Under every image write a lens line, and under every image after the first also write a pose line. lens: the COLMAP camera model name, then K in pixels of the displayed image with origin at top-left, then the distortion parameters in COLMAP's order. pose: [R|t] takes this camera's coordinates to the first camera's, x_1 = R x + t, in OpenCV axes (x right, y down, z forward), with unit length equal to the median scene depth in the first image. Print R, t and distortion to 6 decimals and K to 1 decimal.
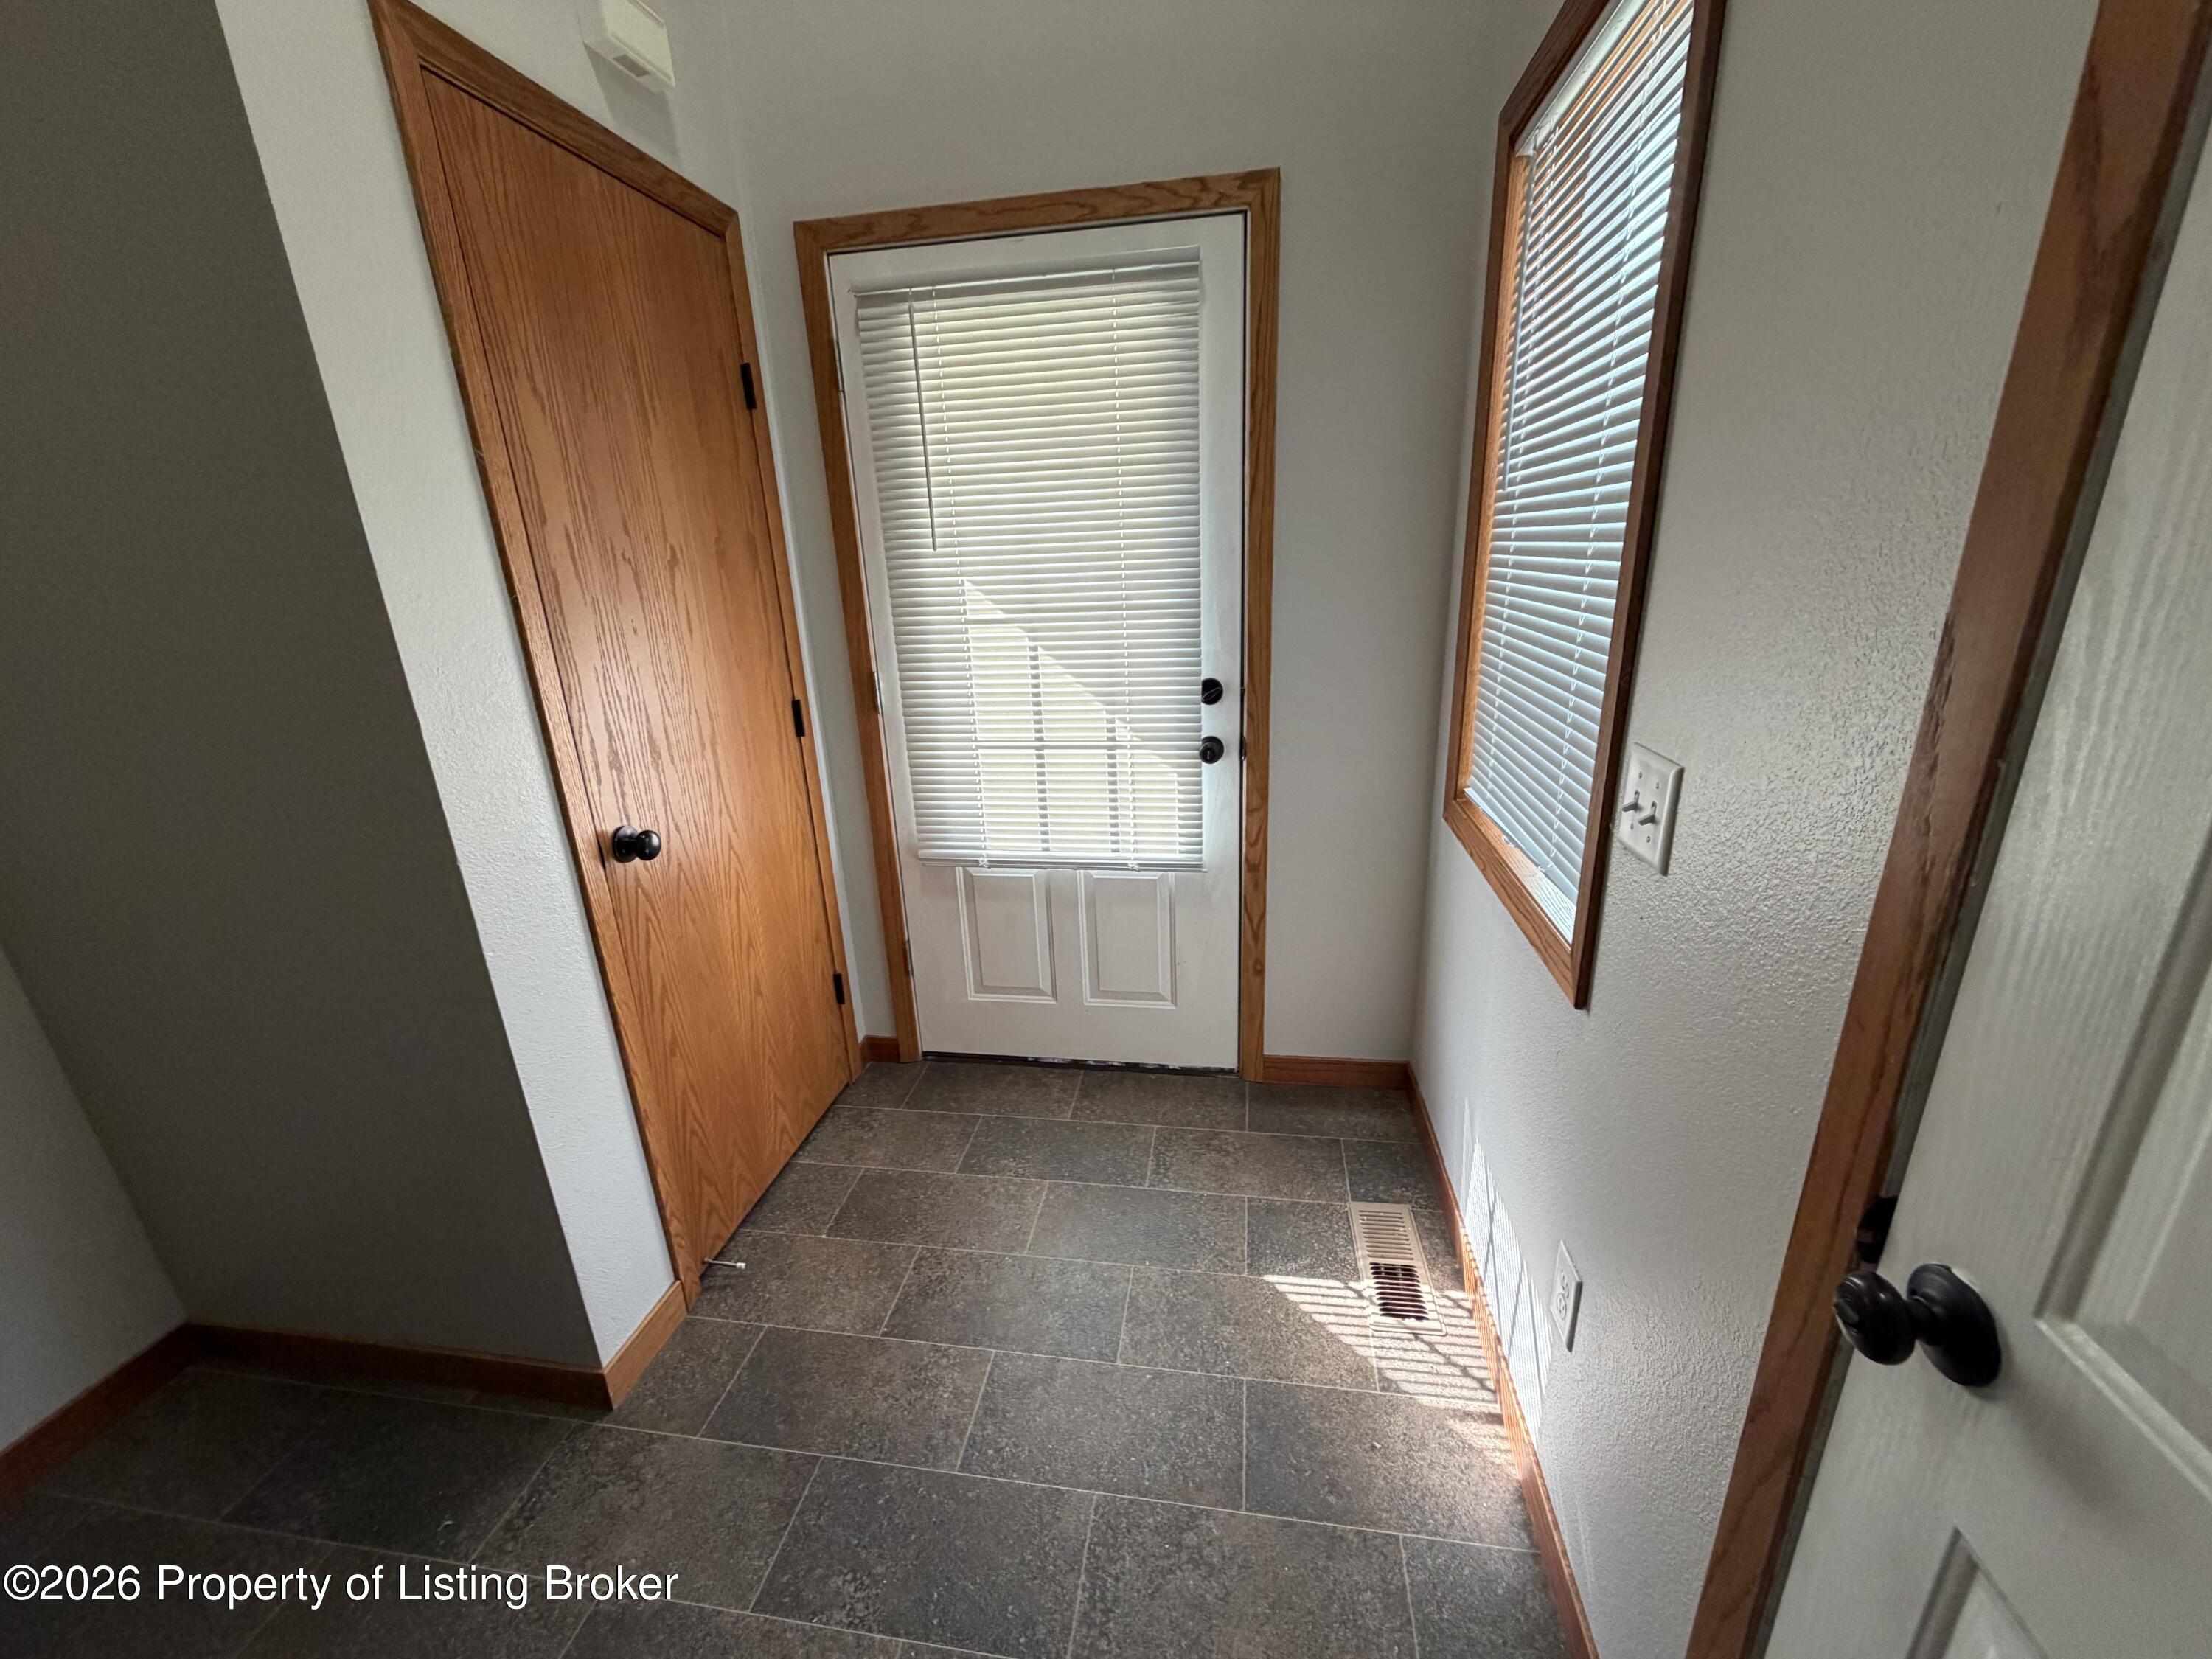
lens RADIAL K [[877.0, 0, 1108.6], [0, 877.0, 835.8], [0, 0, 1]] dist [0.000268, 0.000333]
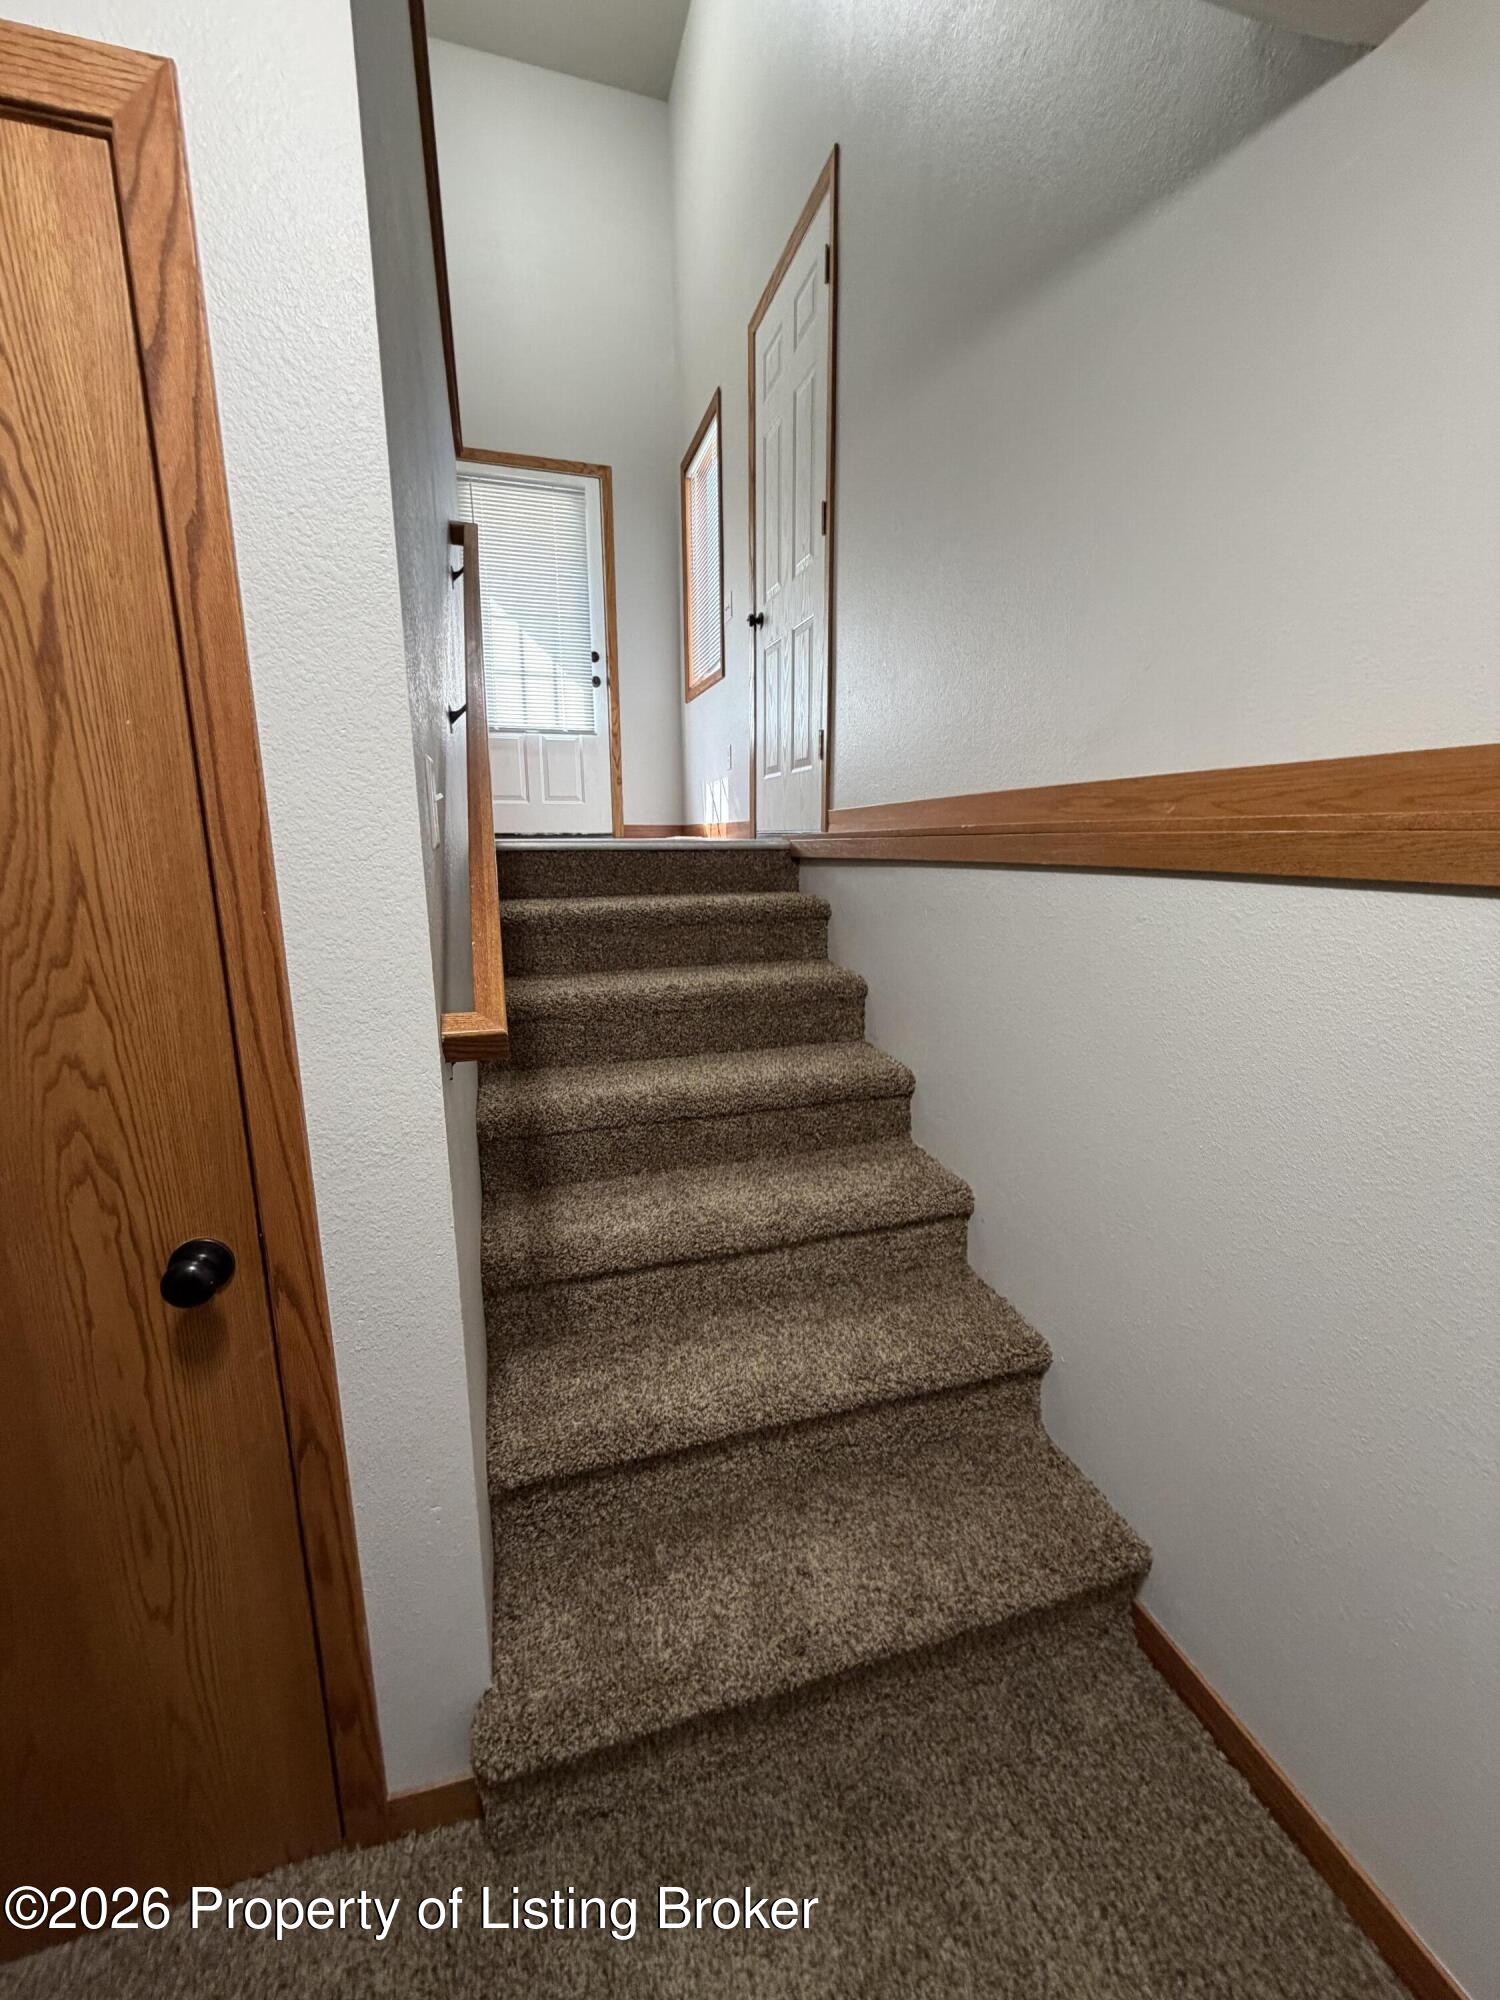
lens RADIAL K [[792.9, 0, 758.3], [0, 792.9, 1003.6], [0, 0, 1]] dist [0.000268, 0.000333]
pose [[0.891794, -0.056267, 0.448929, -0.539578], [0.102292, 0.991619, -0.078918, 1.044378], [-0.440726, 0.116301, 0.890076, -1.113768]]
